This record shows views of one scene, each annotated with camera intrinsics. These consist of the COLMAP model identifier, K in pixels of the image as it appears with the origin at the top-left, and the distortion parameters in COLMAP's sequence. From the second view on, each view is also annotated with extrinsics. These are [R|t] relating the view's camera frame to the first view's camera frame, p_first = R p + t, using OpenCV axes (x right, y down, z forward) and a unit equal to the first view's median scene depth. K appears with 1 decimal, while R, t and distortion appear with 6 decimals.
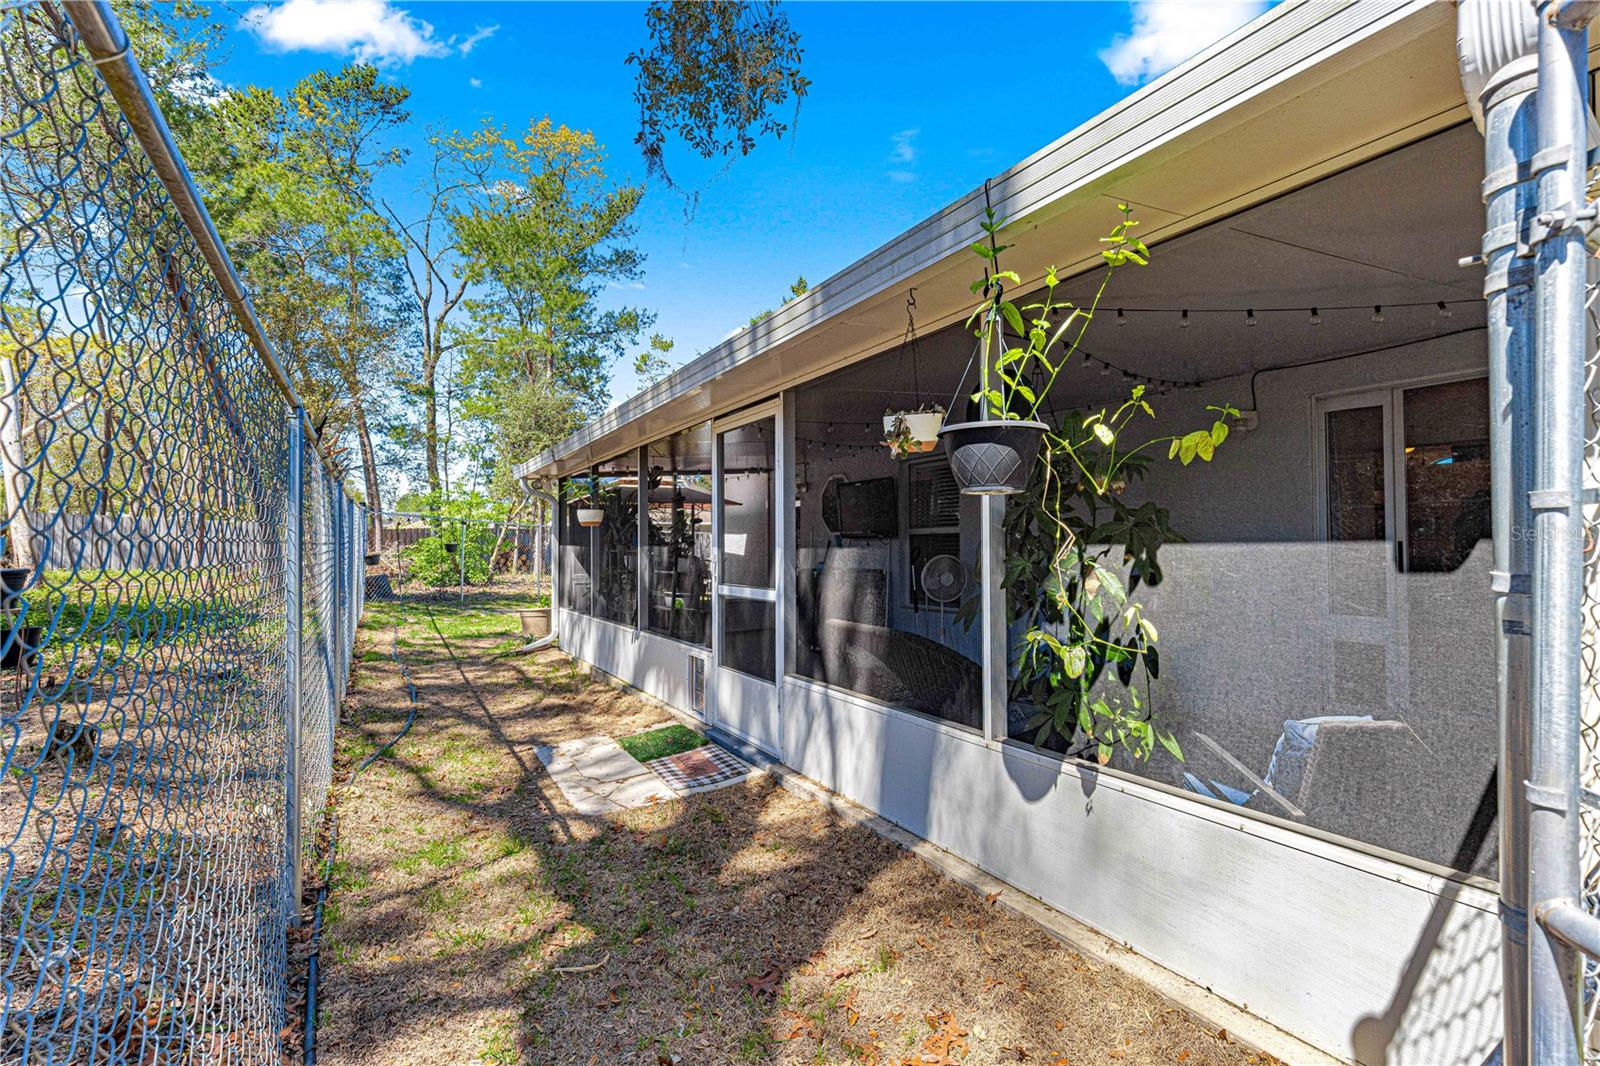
lens RADIAL K [[735.4, 0, 800.0], [0, 735.4, 533.0], [0, 0, 1]] dist [0.002103, 0.000082]
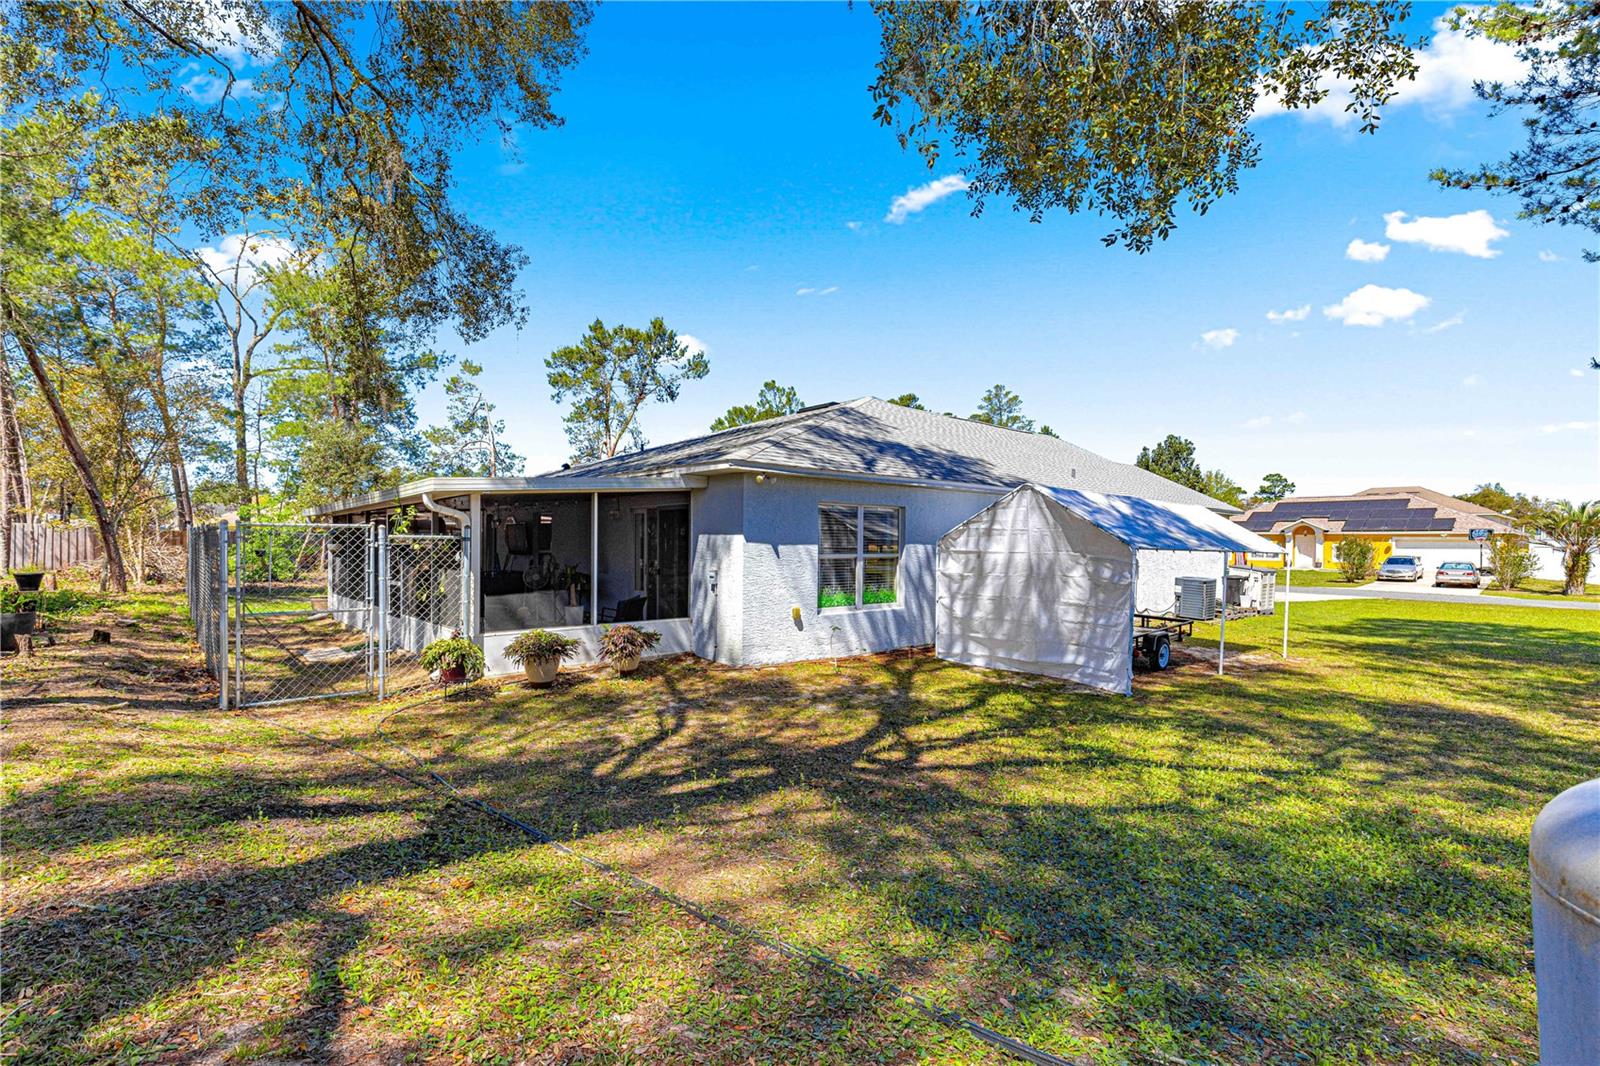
lens RADIAL K [[711.5, 0, 796.2], [0, 711.5, 541.5], [0, 0, 1]] dist [0.006674, -0.000193]
pose [[0.980070, 0.007616, 0.198508, 0.129341], [-0.010927, 0.999819, 0.015590, -0.018491], [-0.198353, -0.017448, 0.979975, -0.270233]]
